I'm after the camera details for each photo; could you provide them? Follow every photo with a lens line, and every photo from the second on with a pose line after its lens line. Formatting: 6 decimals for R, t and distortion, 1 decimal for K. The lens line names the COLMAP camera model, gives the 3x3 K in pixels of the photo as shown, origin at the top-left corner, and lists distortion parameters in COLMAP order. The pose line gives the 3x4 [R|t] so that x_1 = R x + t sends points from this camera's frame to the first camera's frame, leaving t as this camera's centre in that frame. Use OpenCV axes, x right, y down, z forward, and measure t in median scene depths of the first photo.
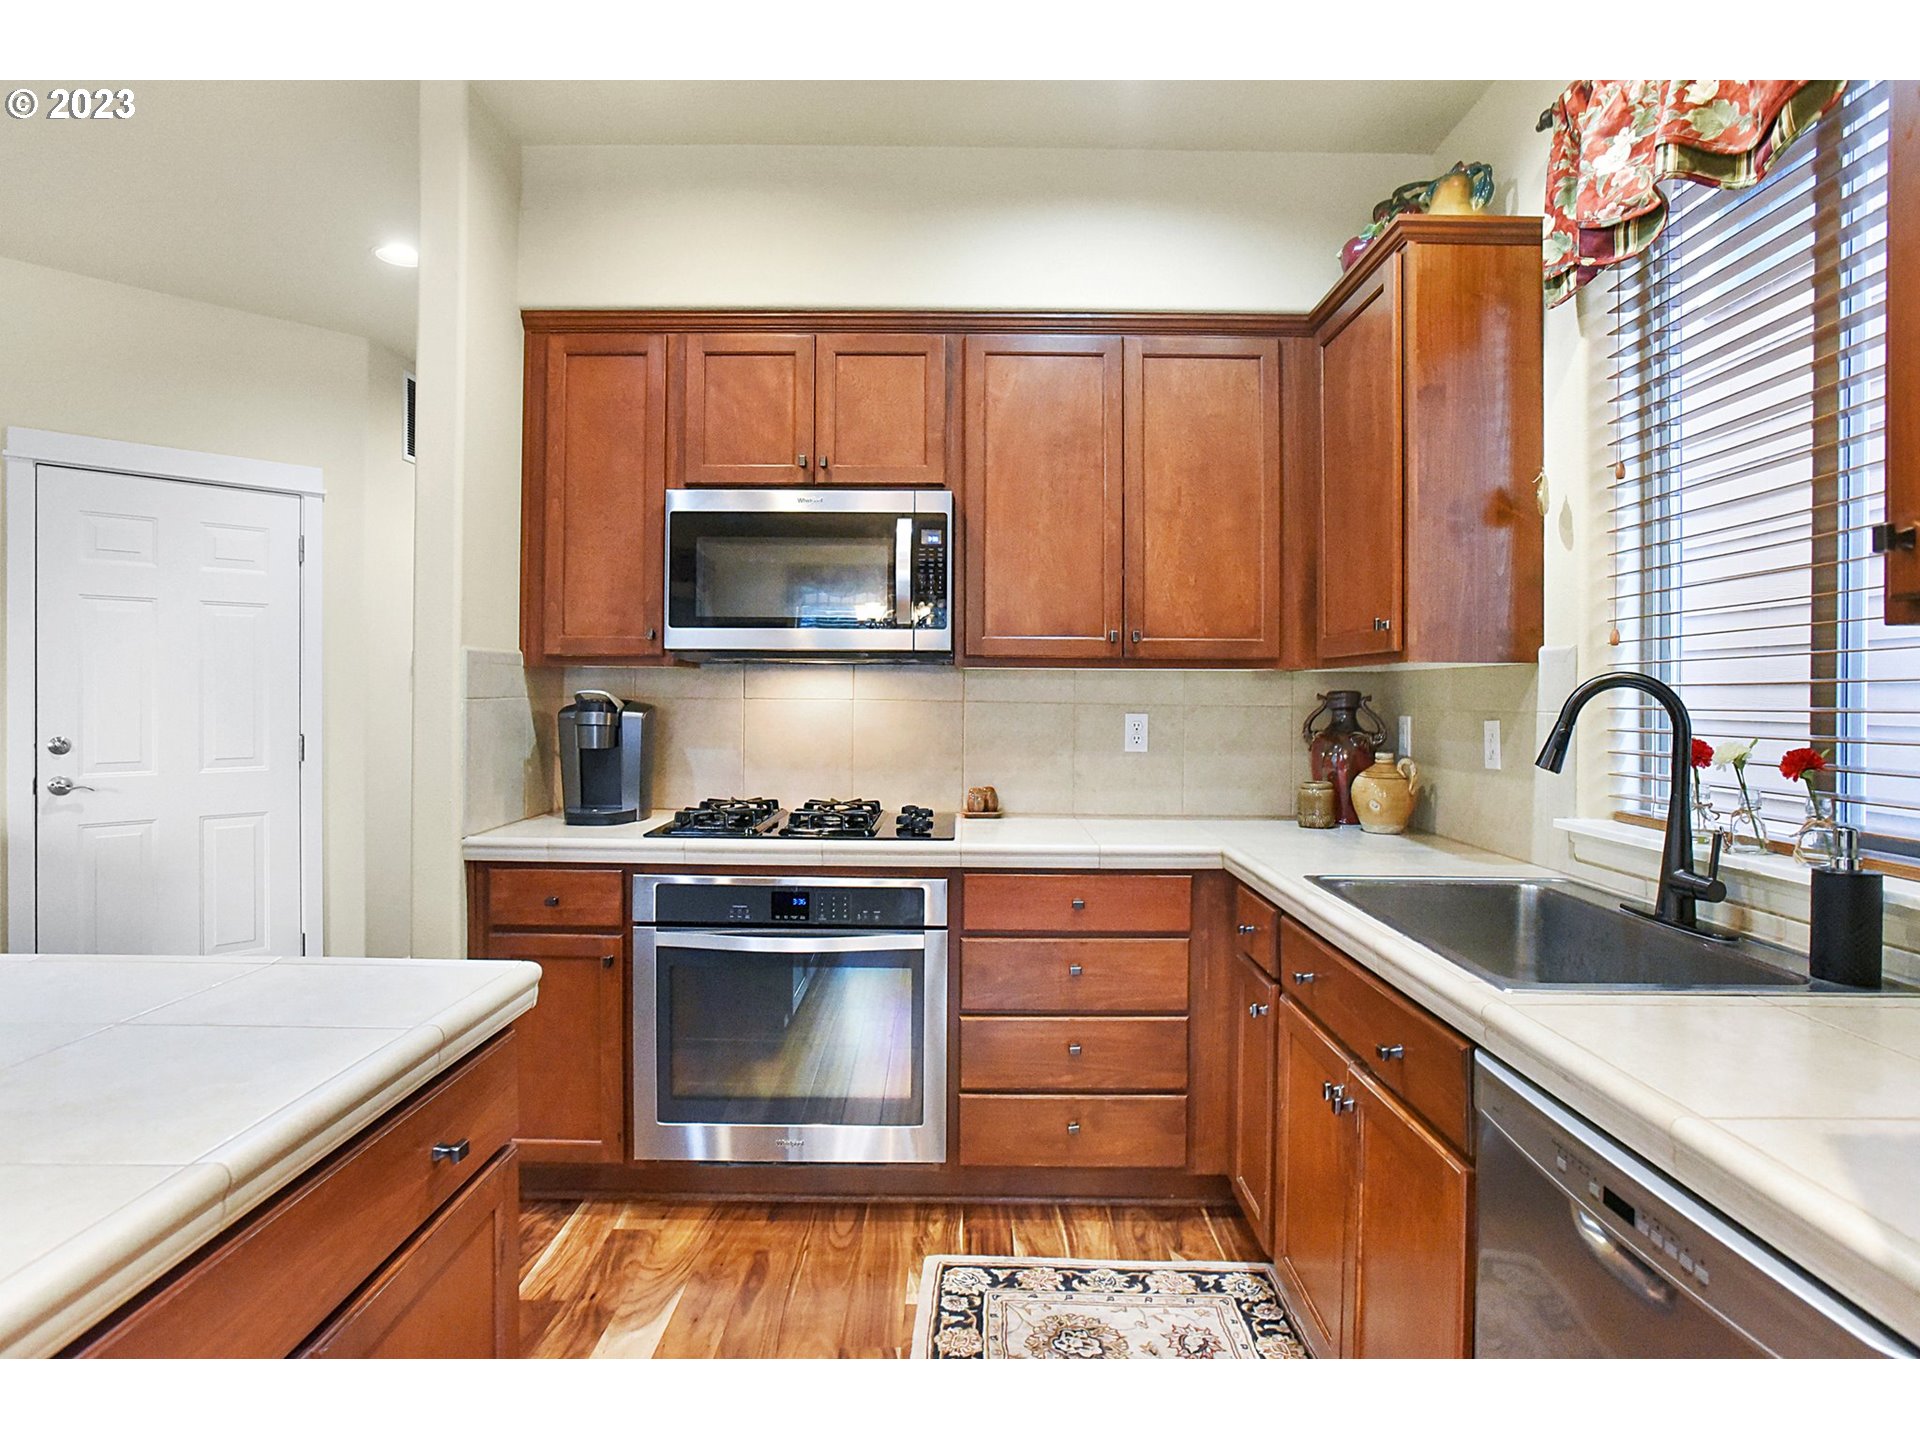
lens RADIAL K [[995.6, 0, 940.7], [0, 995.6, 693.8], [0, 0, 1]] dist [-0.026835, 0.012284]
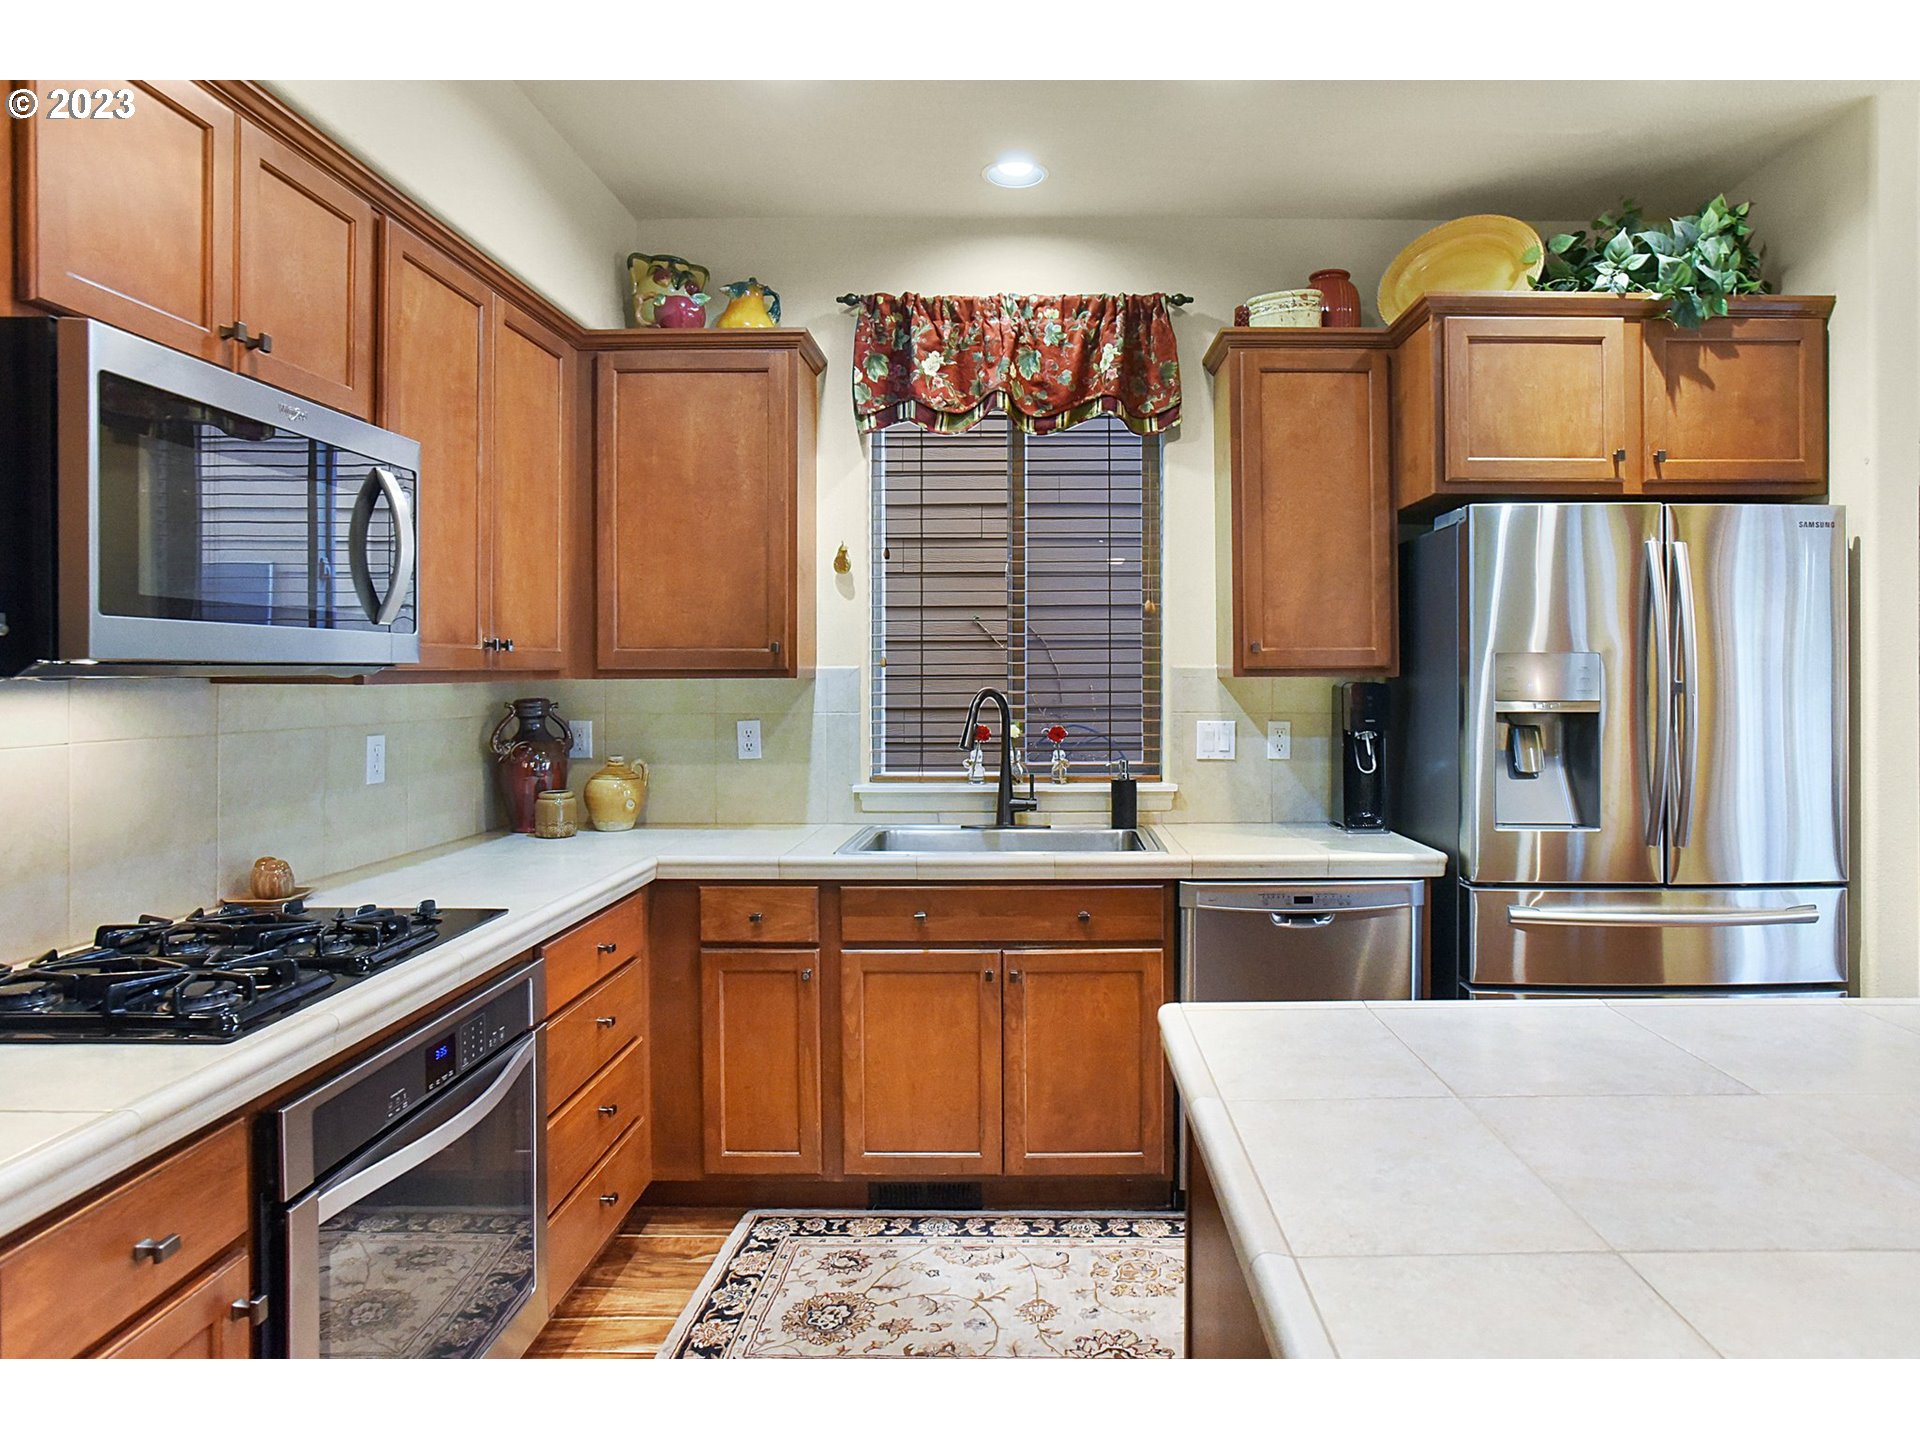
lens RADIAL K [[1055.5, 0, 1042.5], [0, 1055.5, 664.0], [0, 0, 1]] dist [-0.033319, 0.008455]
pose [[0.057526, 0.000875, 0.998344, -0.883829], [0.005248, 0.999986, -0.001179, -0.048408], [-0.998330, 0.005307, 0.057521, 0.623546]]
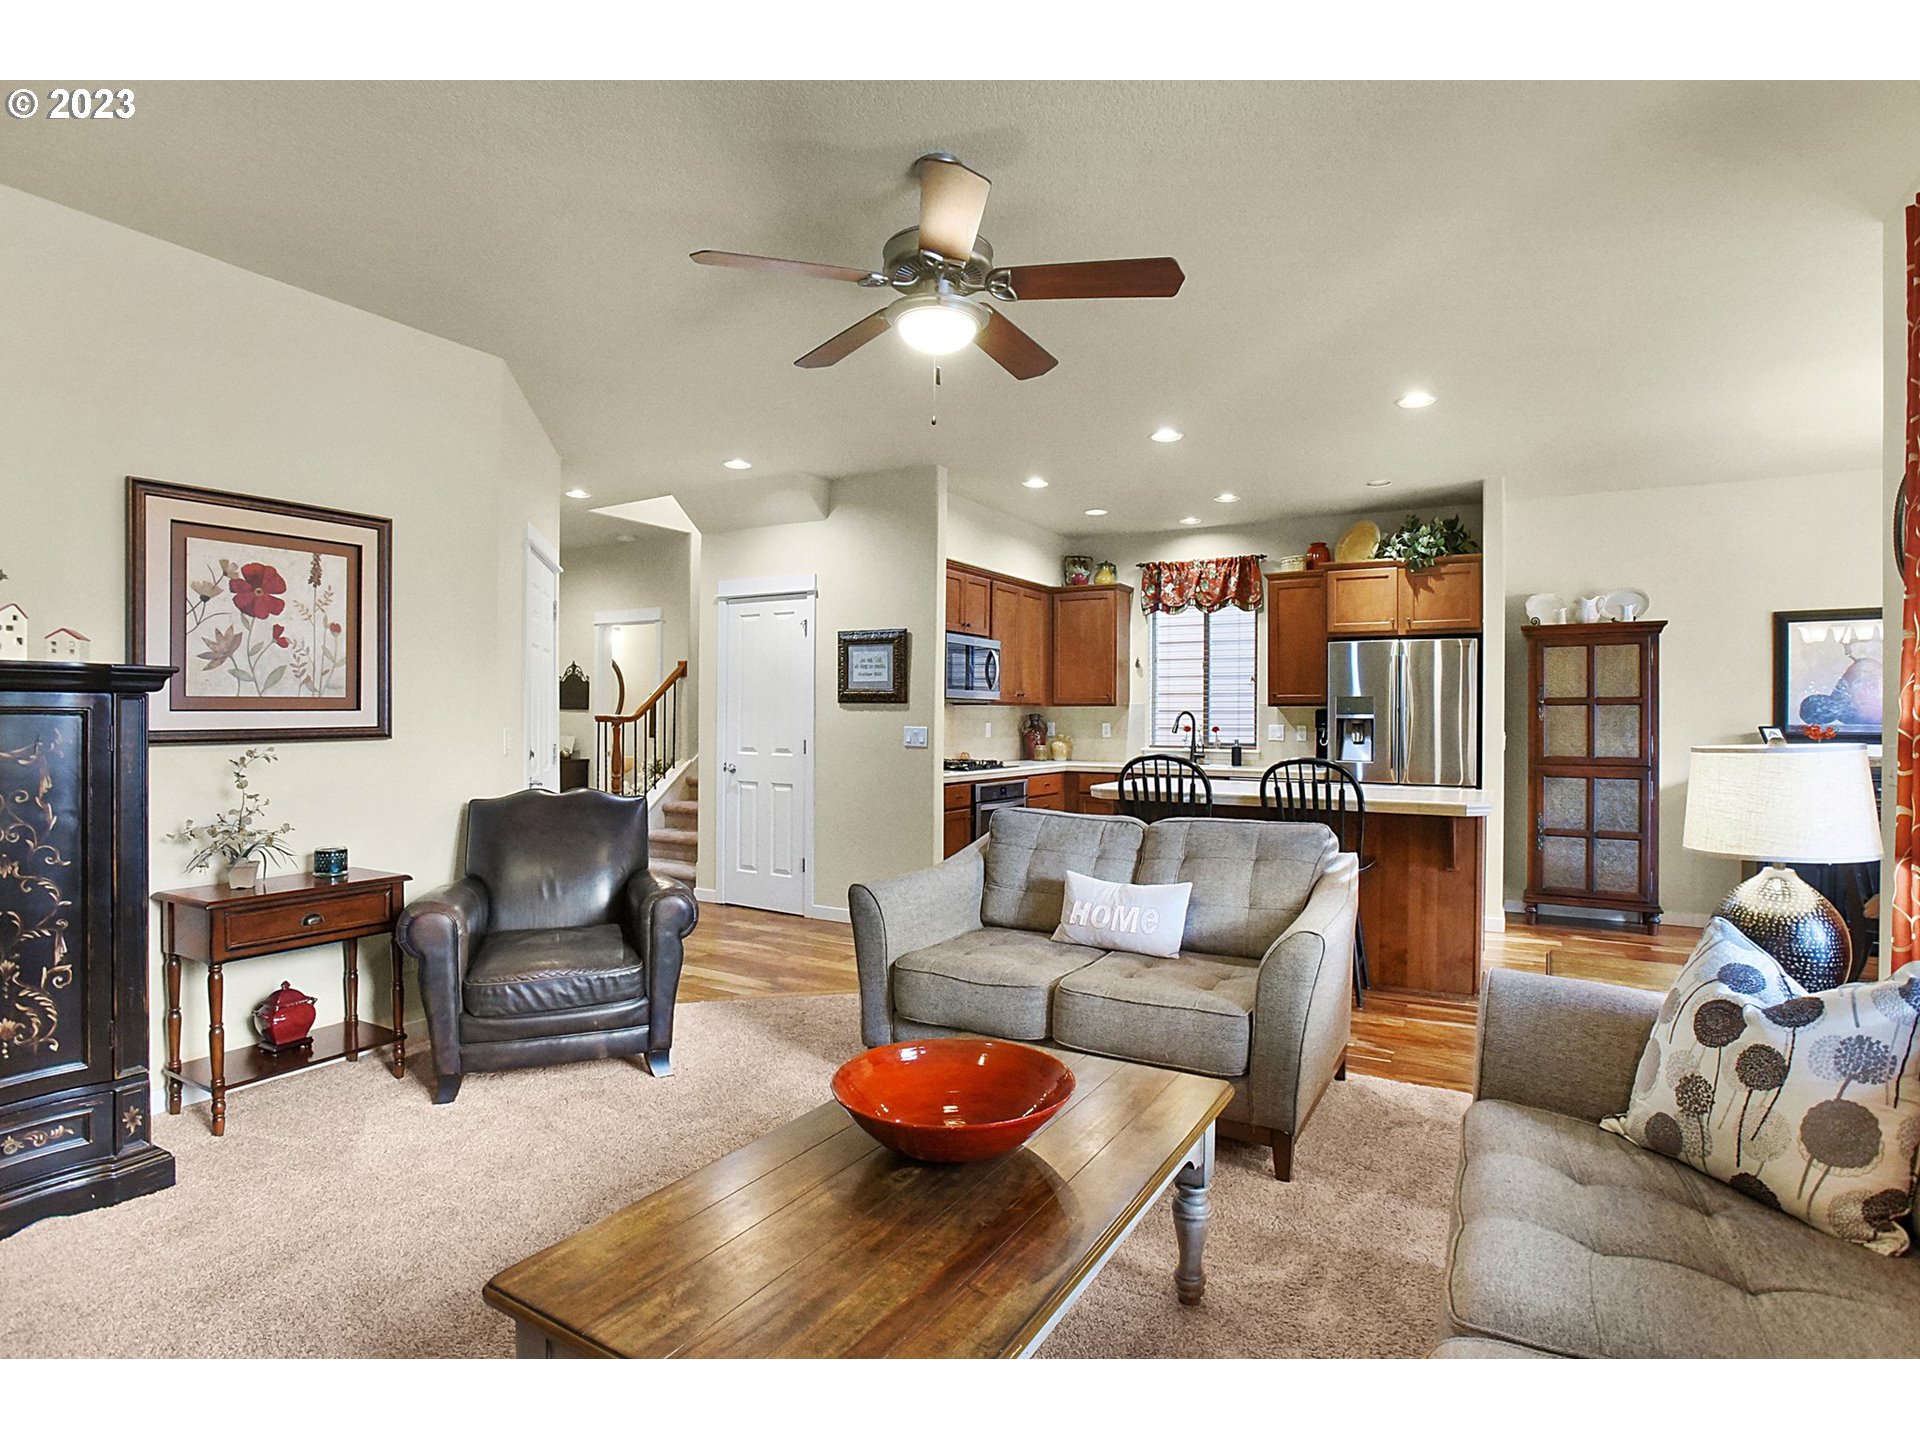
lens RADIAL K [[899.6, 0, 987.6], [0, 899.6, 738.3], [0, 0, 1]] dist [-0.050055, -0.000662]
pose [[0.574512, -0.020485, 0.818240, -2.508179], [-0.001433, 0.999660, 0.026033, -0.001782], [-0.818495, -0.016129, 0.574287, -0.487267]]
